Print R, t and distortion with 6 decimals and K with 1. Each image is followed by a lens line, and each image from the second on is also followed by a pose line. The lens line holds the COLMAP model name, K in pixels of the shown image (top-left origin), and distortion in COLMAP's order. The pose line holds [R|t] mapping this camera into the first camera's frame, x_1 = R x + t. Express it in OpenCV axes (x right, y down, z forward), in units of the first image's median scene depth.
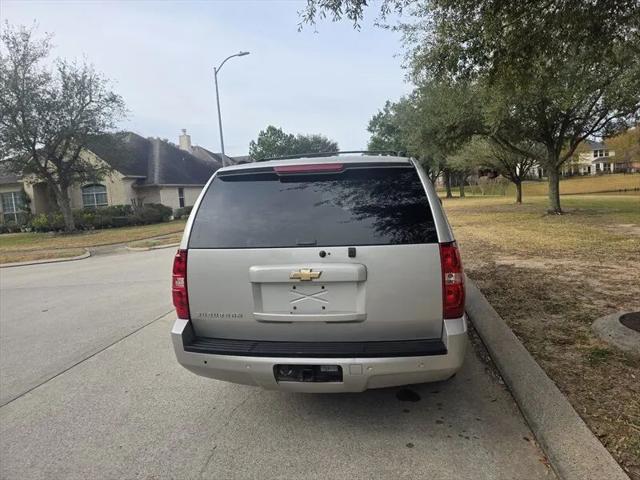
lens RADIAL K [[427.9, 0, 324.2], [0, 427.9, 228.2], [0, 0, 1]] dist [0.060903, -0.057203]
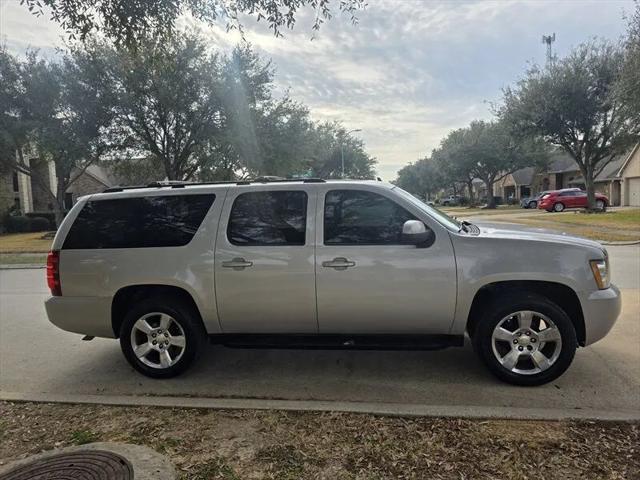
lens RADIAL K [[427.9, 0, 323.0], [0, 427.9, 237.1], [0, 0, 1]] dist [0.060903, -0.057203]
pose [[0.022699, 0.145626, -0.989079, 1.512565], [-0.044204, 0.988513, 0.144528, -0.234526], [0.998765, 0.040440, 0.028876, 1.528156]]
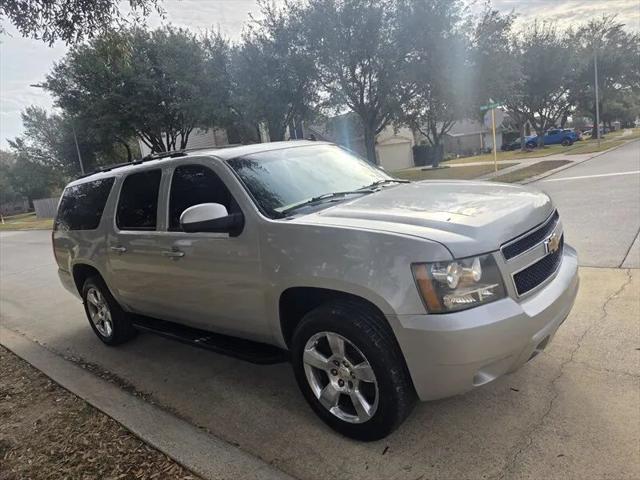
lens RADIAL K [[430.7, 0, 328.7], [0, 430.7, 236.4], [0, 0, 1]] dist [0.056707, -0.049425]
pose [[-0.497080, 0.275595, -0.822775, 1.038464], [0.103728, 0.960294, 0.258991, -0.264560], [0.861482, 0.043395, -0.505930, 2.433655]]
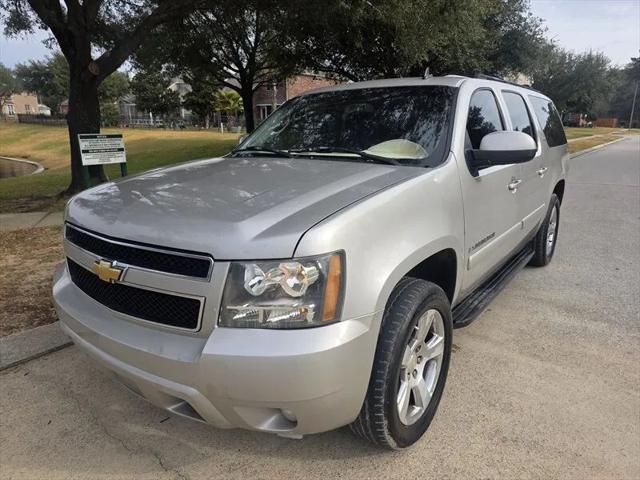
lens RADIAL K [[427.9, 0, 323.8], [0, 427.9, 245.4], [0, 0, 1]] dist [0.060903, -0.057203]
pose [[-0.886507, -0.065096, 0.458114, -0.258799], [0.092097, 0.945423, 0.312559, -0.187035], [-0.453458, 0.319277, -0.832129, 2.699732]]
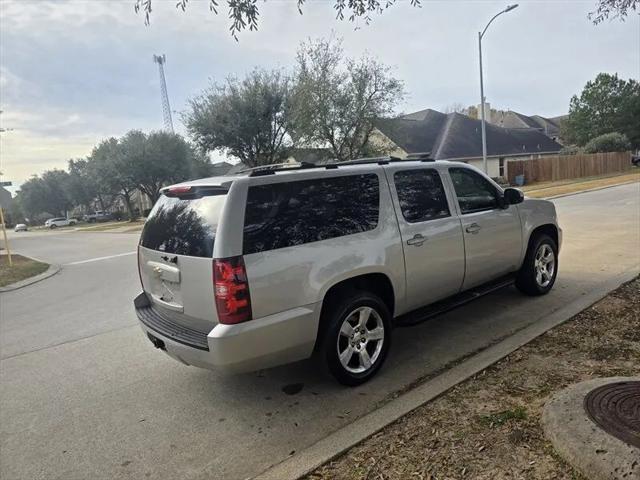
lens RADIAL K [[427.9, 0, 324.4], [0, 427.9, 242.2], [0, 0, 1]] dist [0.060903, -0.057203]
pose [[0.746961, 0.072592, -0.660893, 0.950319], [-0.003911, 0.994484, 0.104813, -0.099989], [0.664856, -0.075707, 0.743125, 0.261784]]
